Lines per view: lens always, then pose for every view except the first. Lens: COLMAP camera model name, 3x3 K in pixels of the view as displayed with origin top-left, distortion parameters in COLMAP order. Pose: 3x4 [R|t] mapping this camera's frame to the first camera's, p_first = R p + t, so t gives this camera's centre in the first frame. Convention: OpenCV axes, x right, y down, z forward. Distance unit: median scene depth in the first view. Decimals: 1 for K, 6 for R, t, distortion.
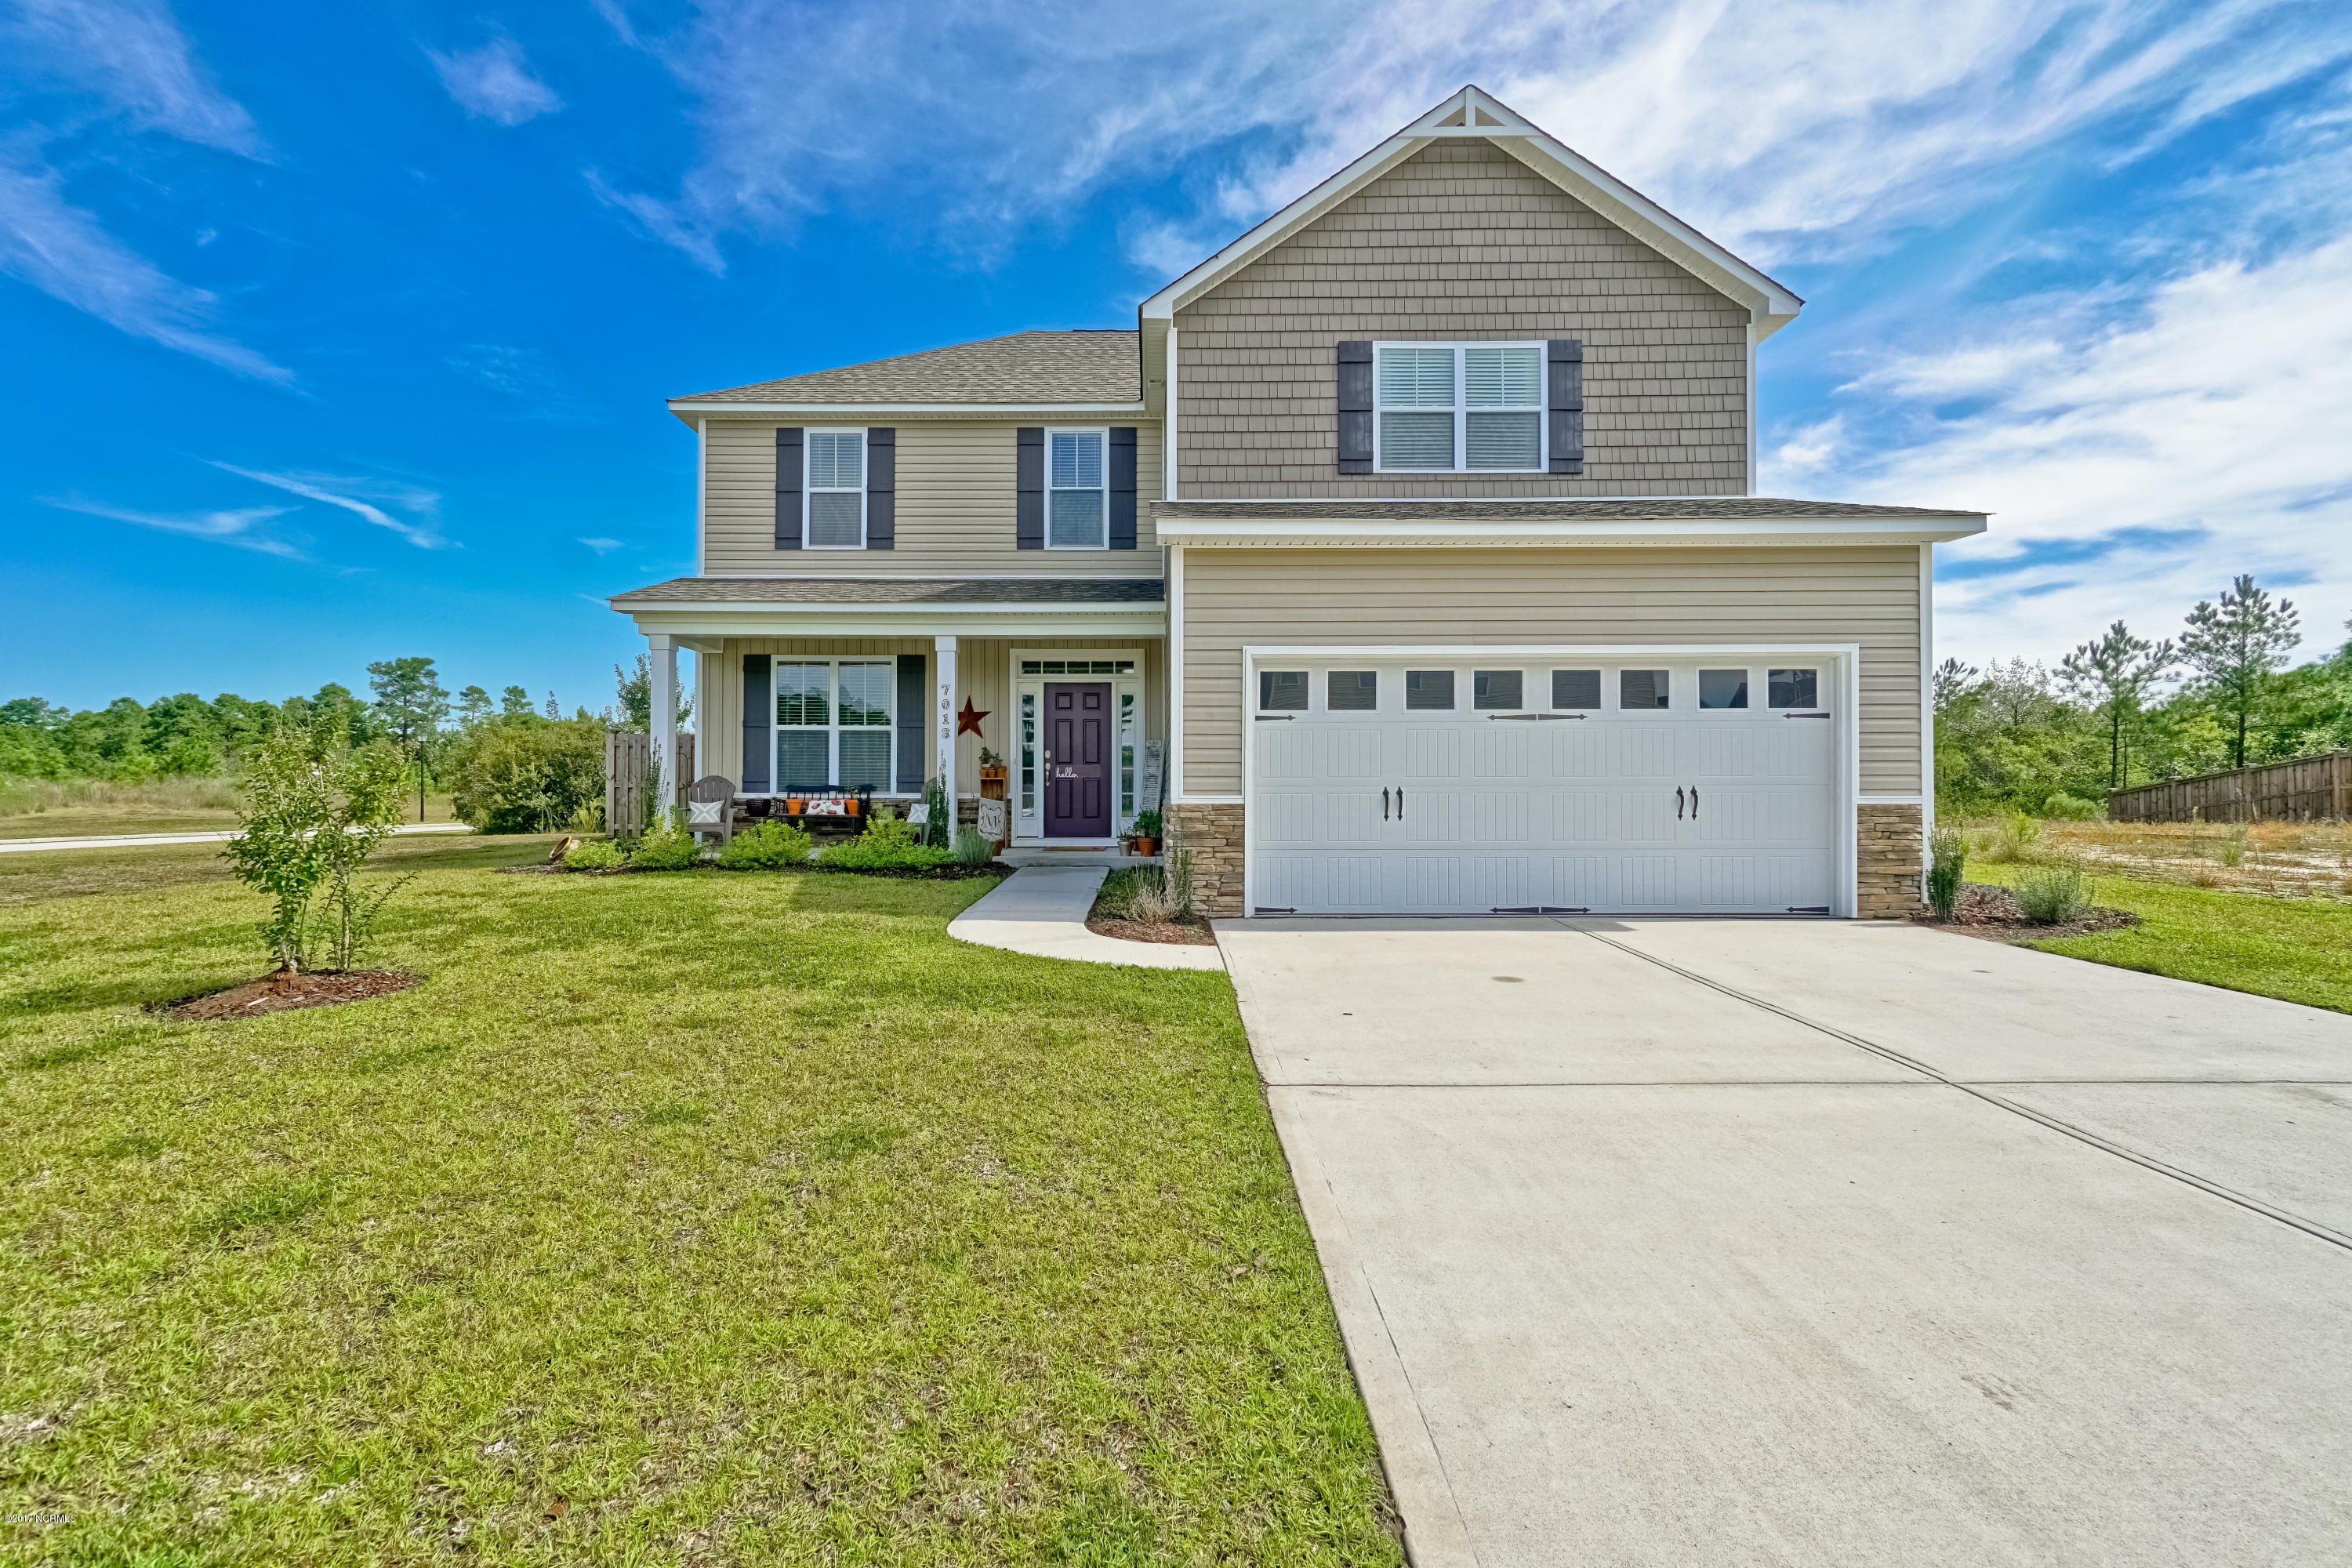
lens RADIAL K [[1039.9, 0, 1163.1], [0, 1039.9, 784.0], [0, 0, 1]] dist [-0.002216, 0.006234]
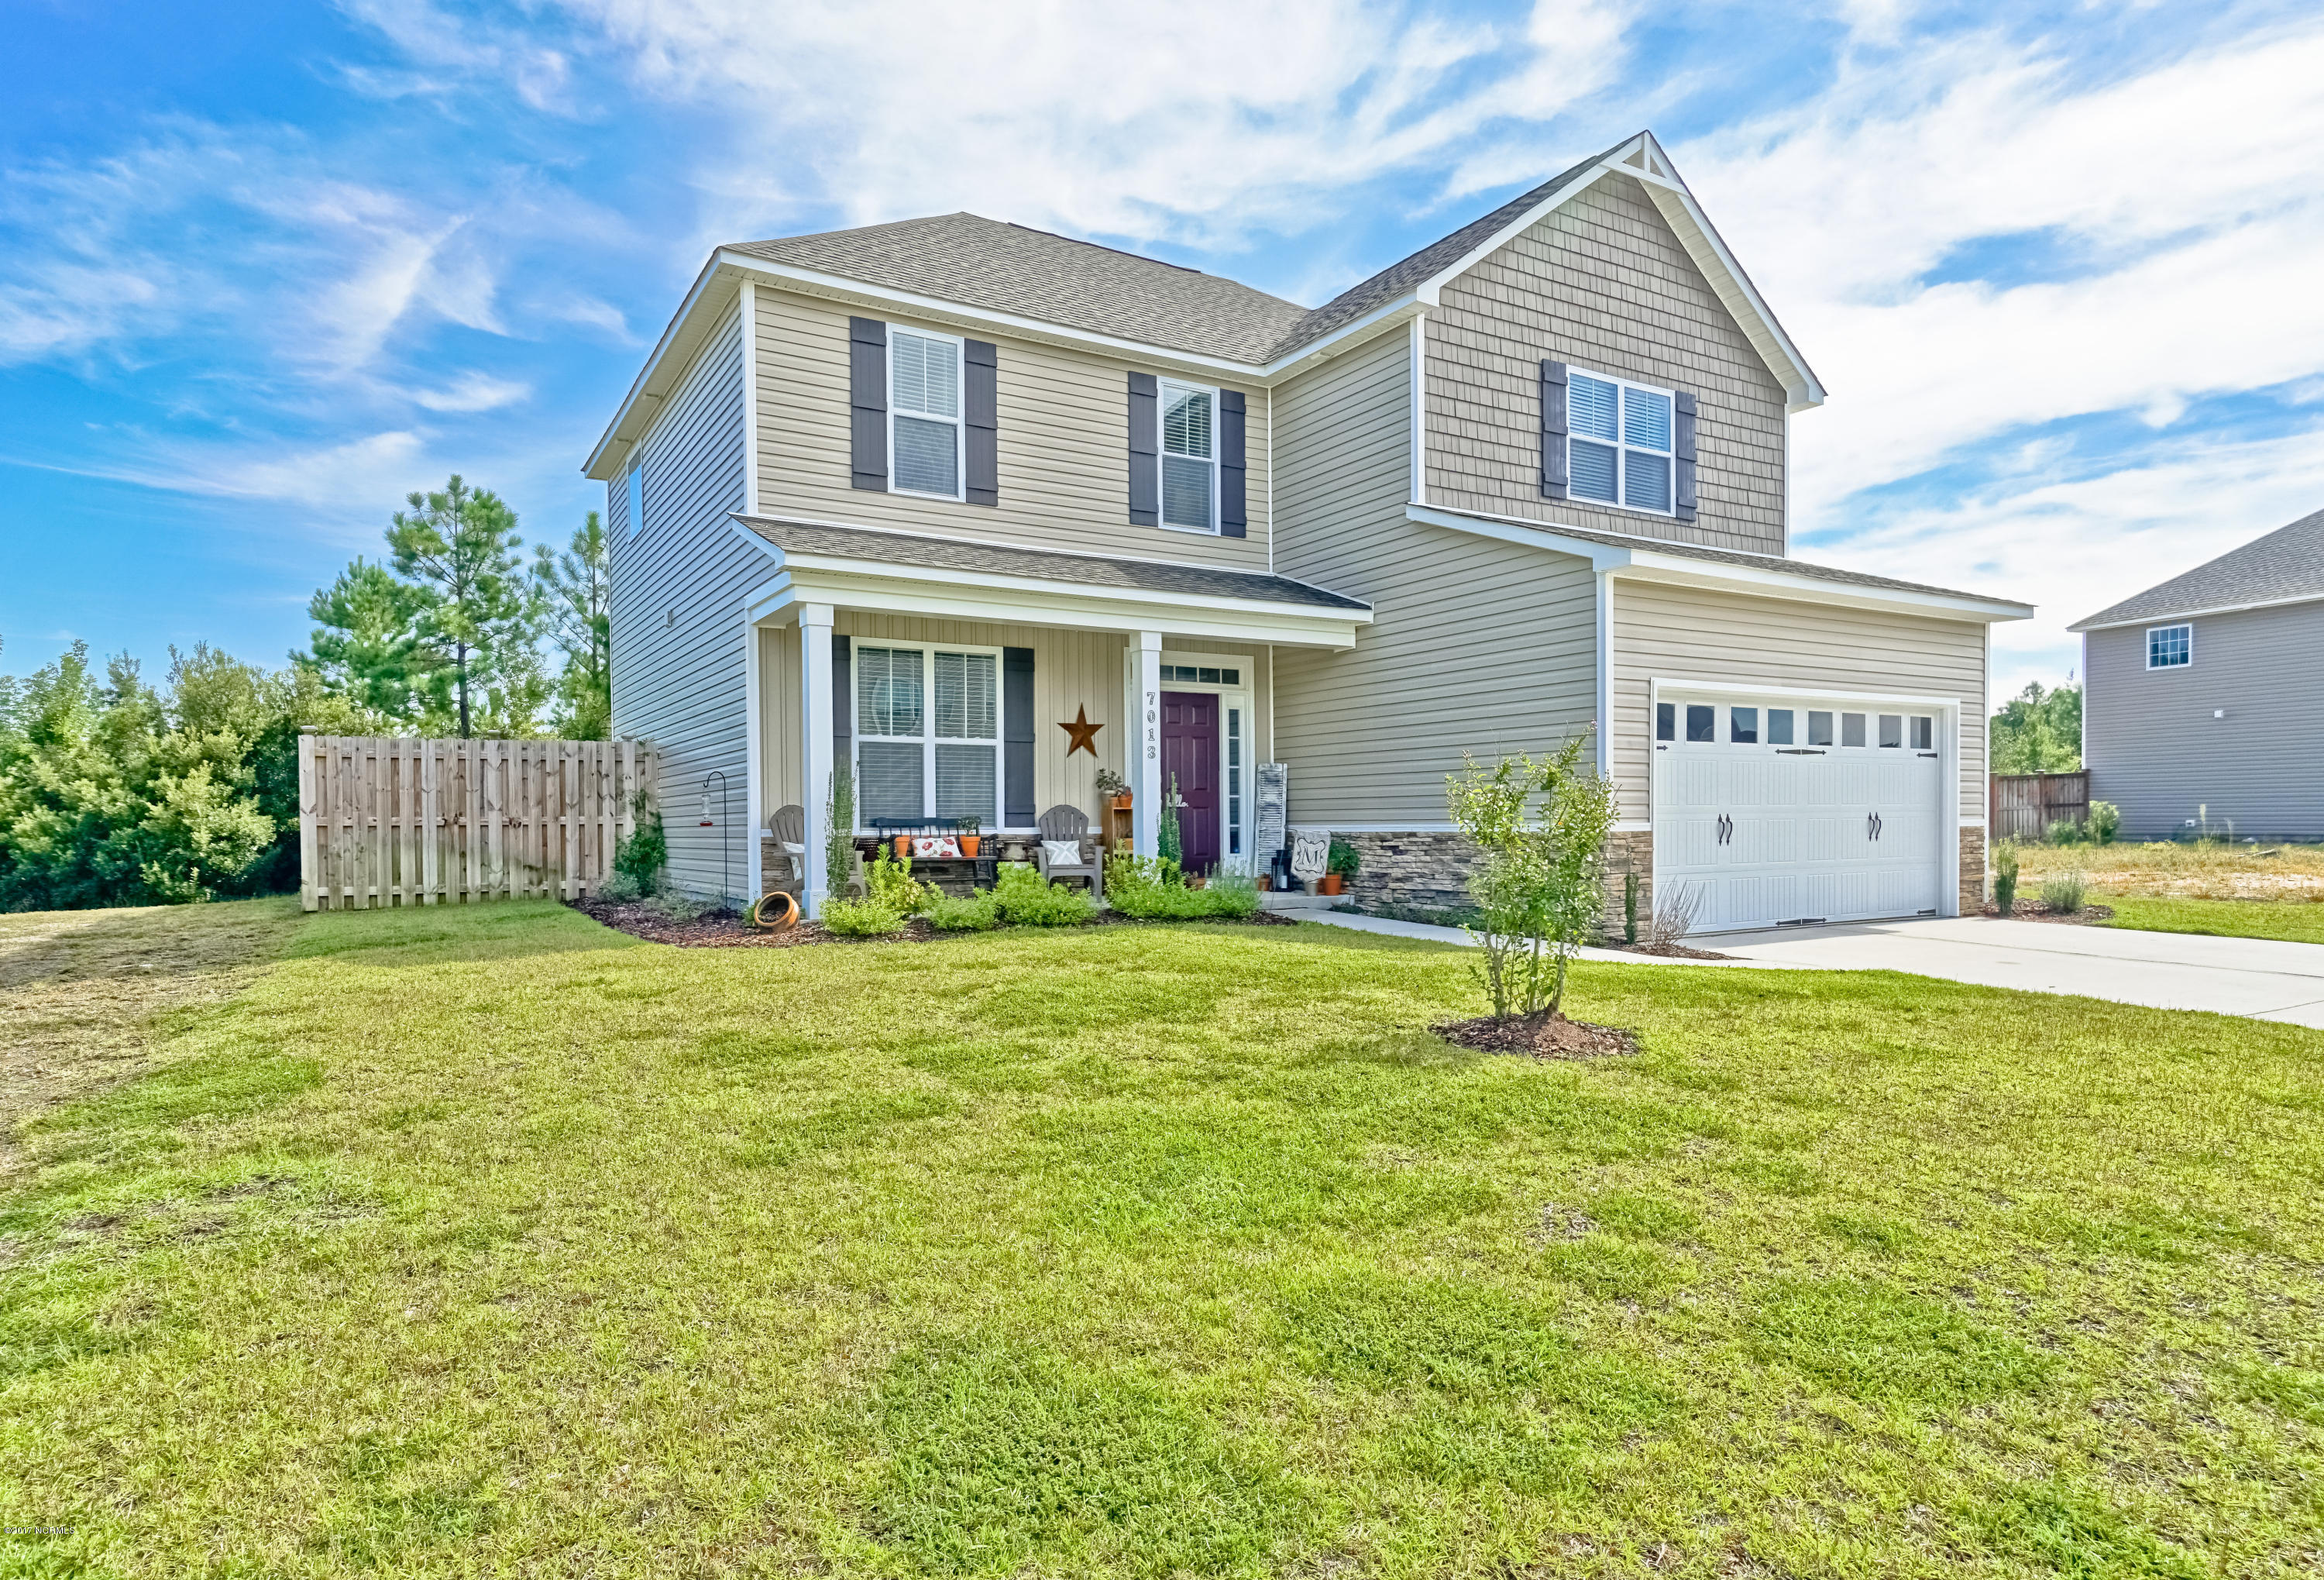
lens RADIAL K [[1297.9, 0, 1152.8], [0, 1297.9, 857.3], [0, 0, 1]] dist [-0.003694, -0.000971]
pose [[0.845337, -0.025742, 0.533613, -0.687354], [0.004594, 0.999152, 0.040922, -0.008091], [-0.534214, -0.032141, 0.844738, 0.132204]]
